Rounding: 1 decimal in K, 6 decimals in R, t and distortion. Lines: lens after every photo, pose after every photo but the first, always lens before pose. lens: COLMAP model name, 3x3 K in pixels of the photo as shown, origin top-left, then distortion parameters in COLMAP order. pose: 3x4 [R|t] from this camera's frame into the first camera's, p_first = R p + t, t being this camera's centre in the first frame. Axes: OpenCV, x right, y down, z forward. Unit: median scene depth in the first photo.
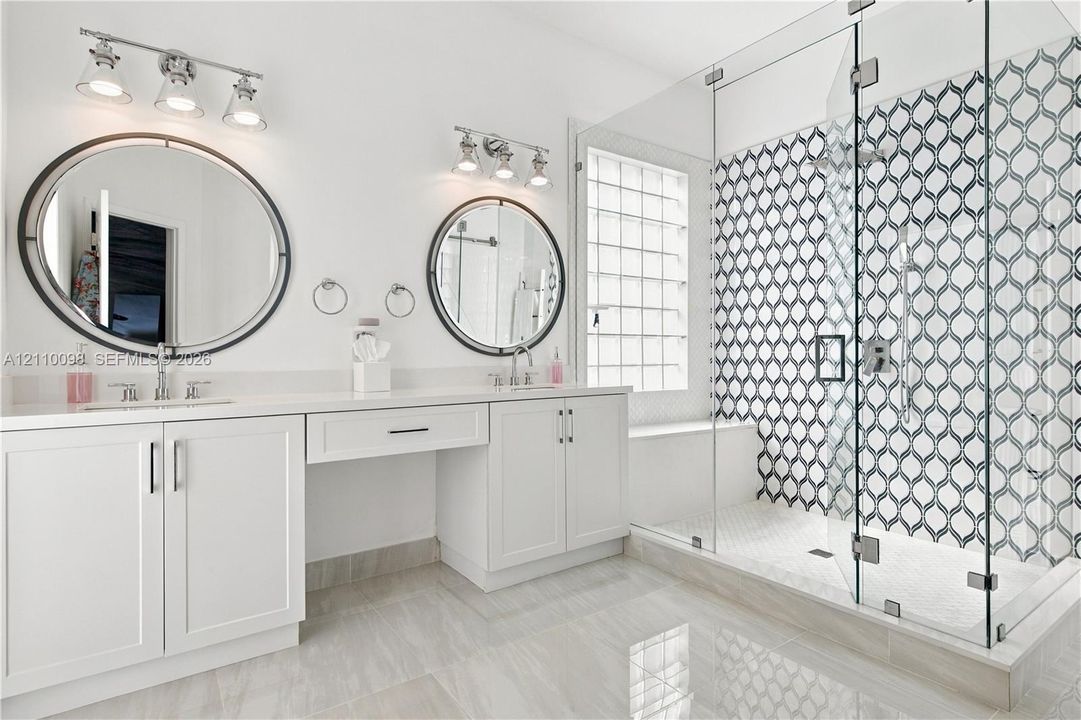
lens RADIAL K [[549.3, 0, 537.4], [0, 549.3, 353.3], [0, 0, 1]] dist [-0.003288, -0.000258]
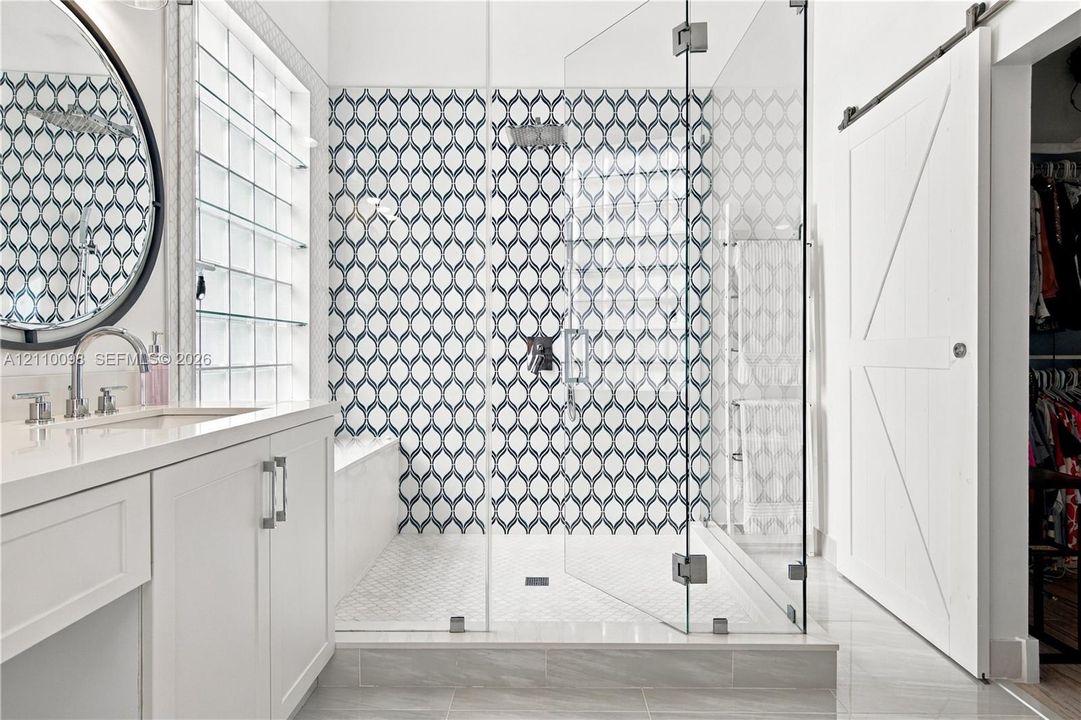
lens RADIAL K [[580.8, 0, 544.2], [0, 580.8, 354.0], [0, 0, 1]] dist [0.003168, 0.000493]
pose [[0.577537, 0.002658, 0.816360, -0.205054], [-0.007860, 0.999966, 0.002305, 0.003867], [-0.816327, -0.007748, 0.577538, 0.426831]]
